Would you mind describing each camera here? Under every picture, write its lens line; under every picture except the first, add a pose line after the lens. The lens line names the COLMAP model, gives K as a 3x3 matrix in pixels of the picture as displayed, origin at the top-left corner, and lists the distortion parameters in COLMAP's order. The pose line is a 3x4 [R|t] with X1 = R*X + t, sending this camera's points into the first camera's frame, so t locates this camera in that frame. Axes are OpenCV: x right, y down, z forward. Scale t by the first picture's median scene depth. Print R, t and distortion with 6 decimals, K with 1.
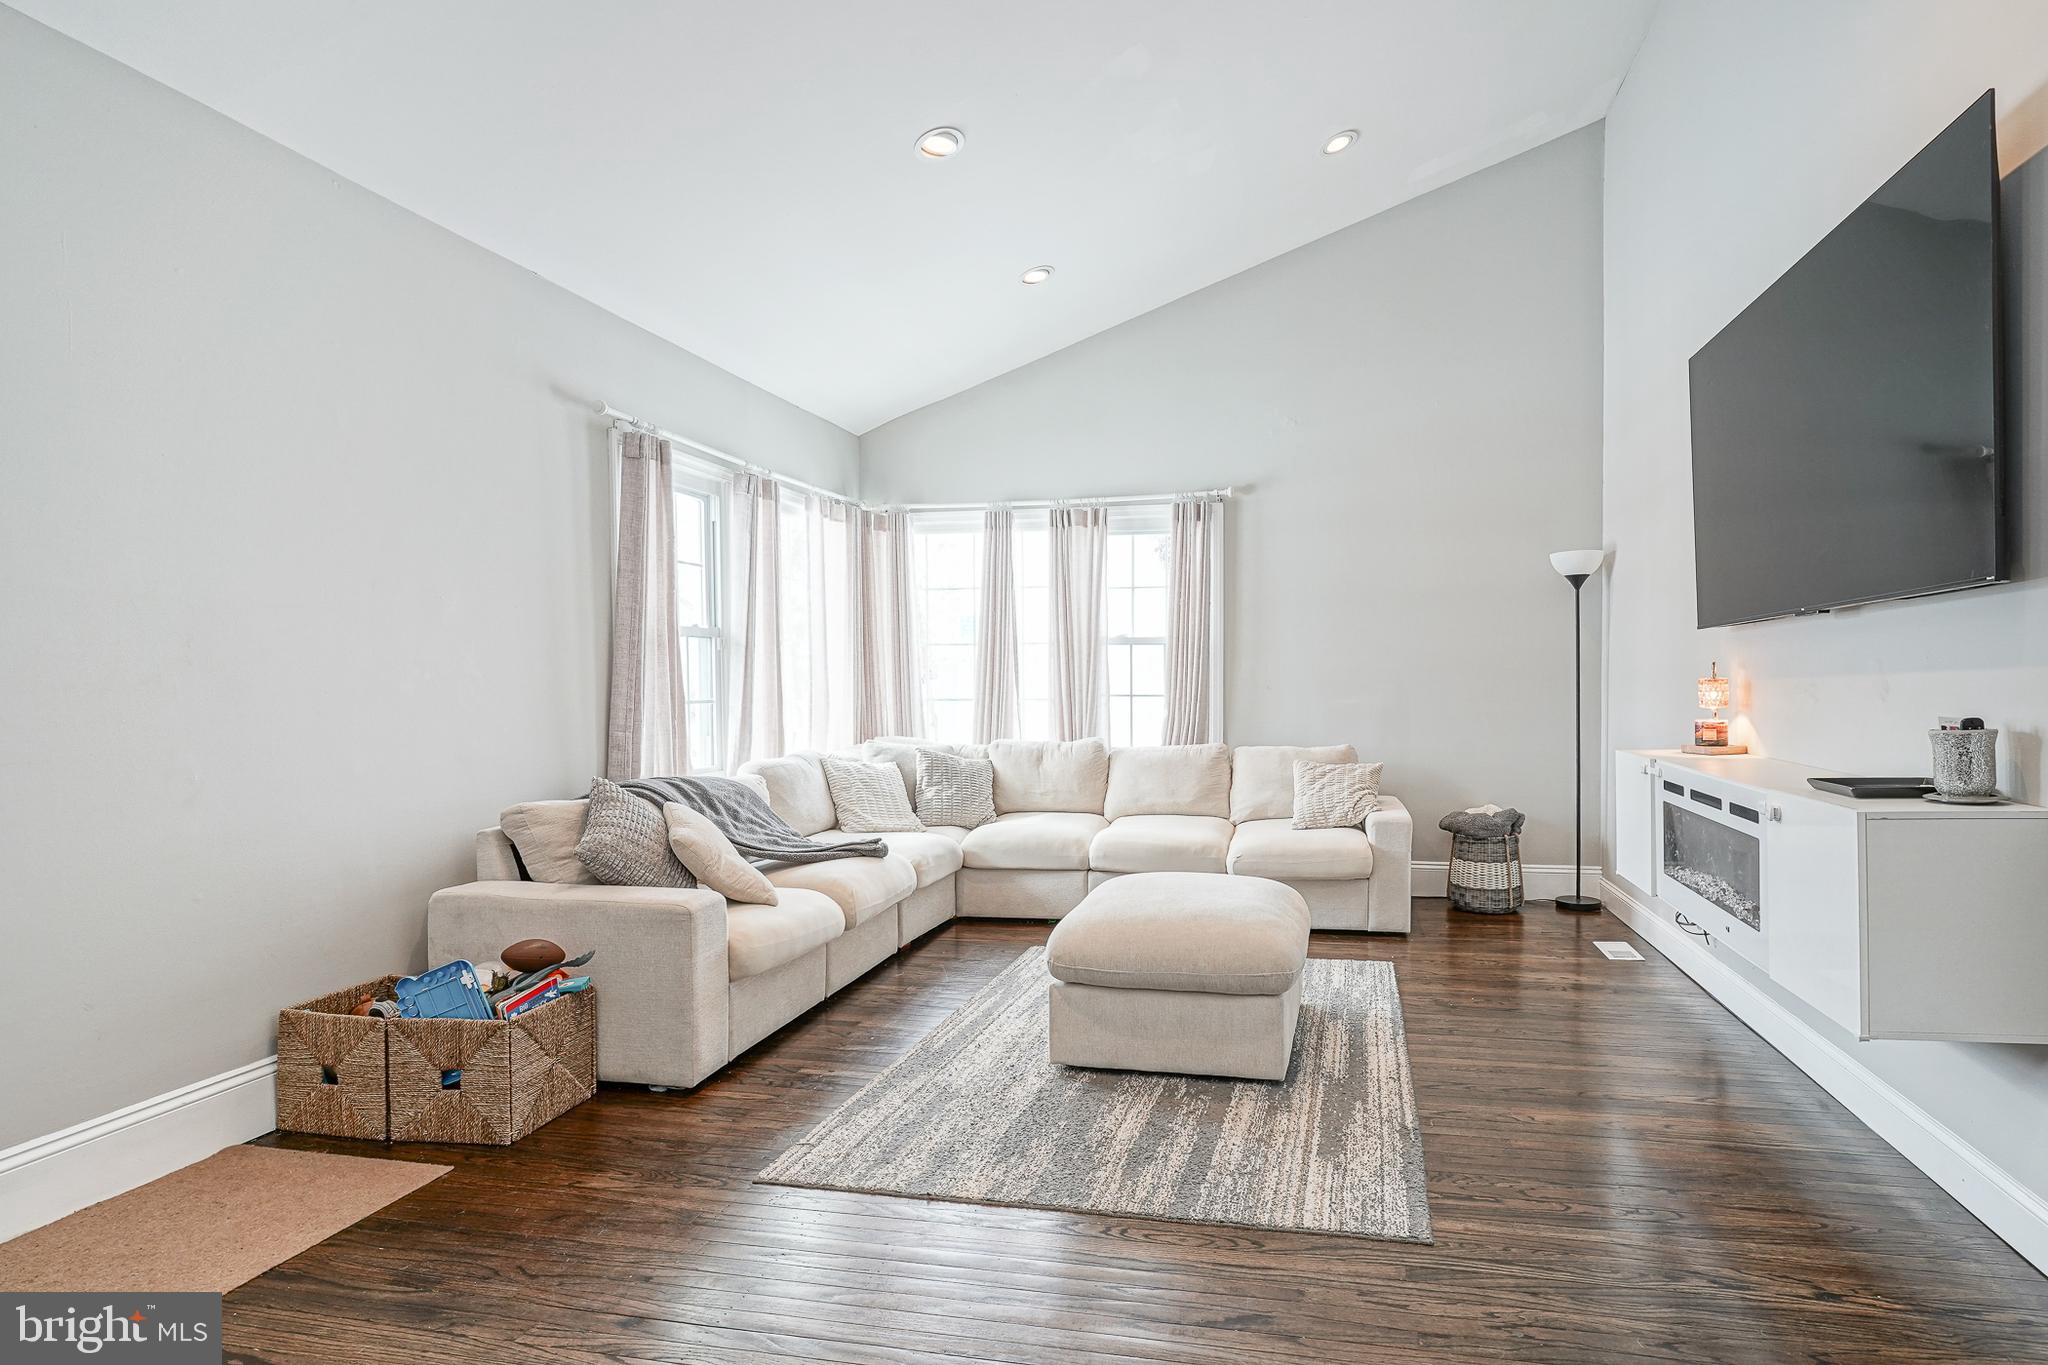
lens RADIAL K [[1047.9, 0, 1149.6], [0, 1047.9, 678.3], [0, 0, 1]] dist [-0.001562, 0.000652]
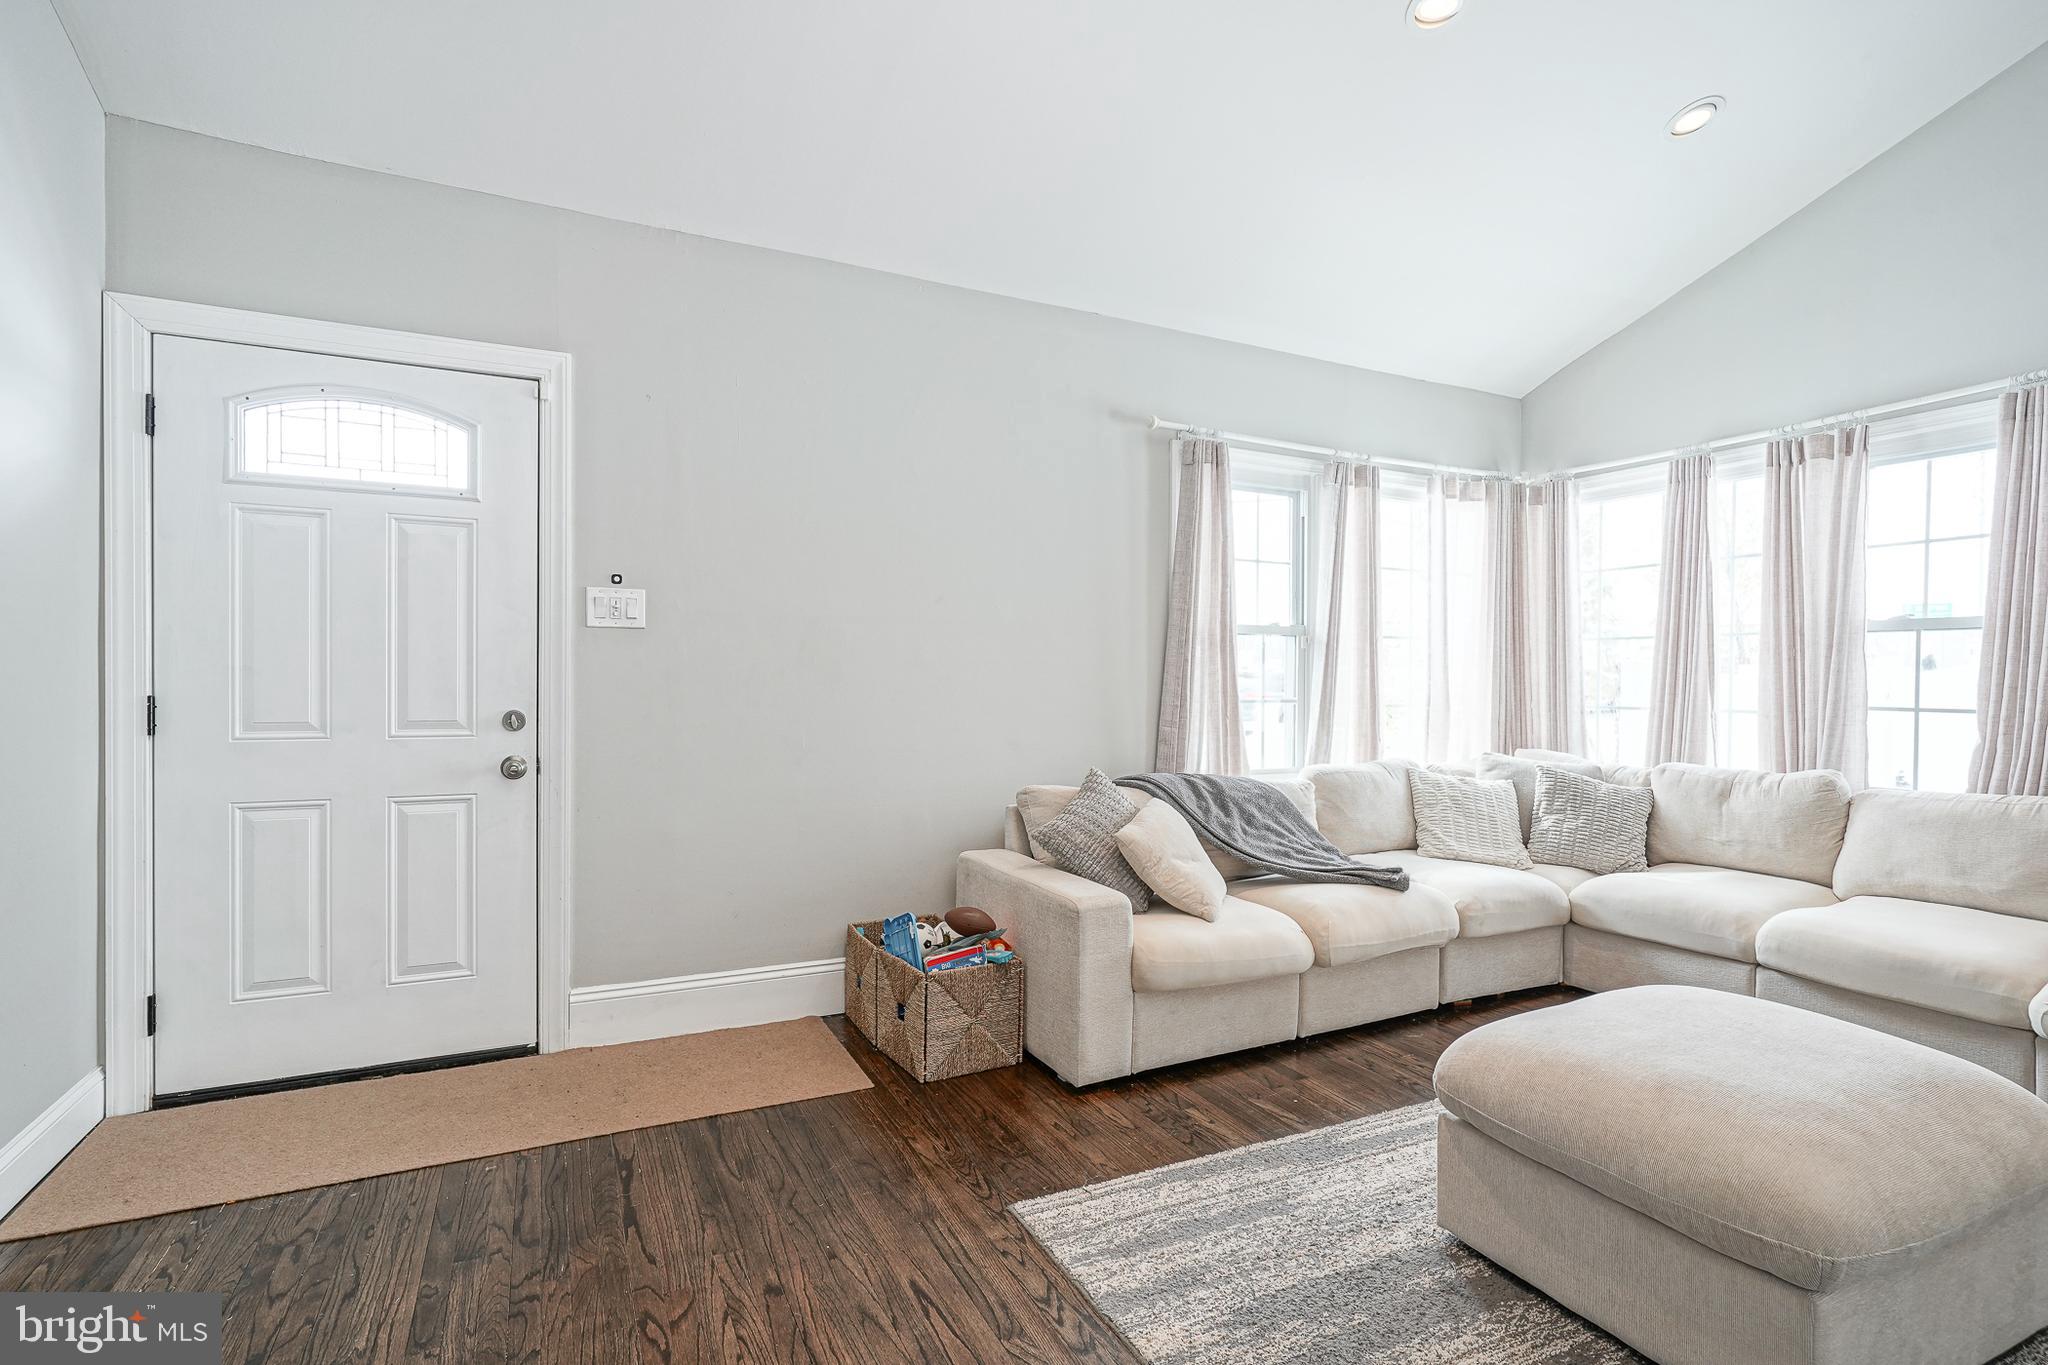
lens RADIAL K [[992.3, 0, 1022.1], [0, 992.3, 681.4], [0, 0, 1]] dist [-0.002351, 0.002511]
pose [[0.601227, 0.009793, -0.799018, 0.190454], [-0.009608, 0.999941, 0.005026, 0.001638], [0.799020, 0.004655, 0.601286, 0.267962]]
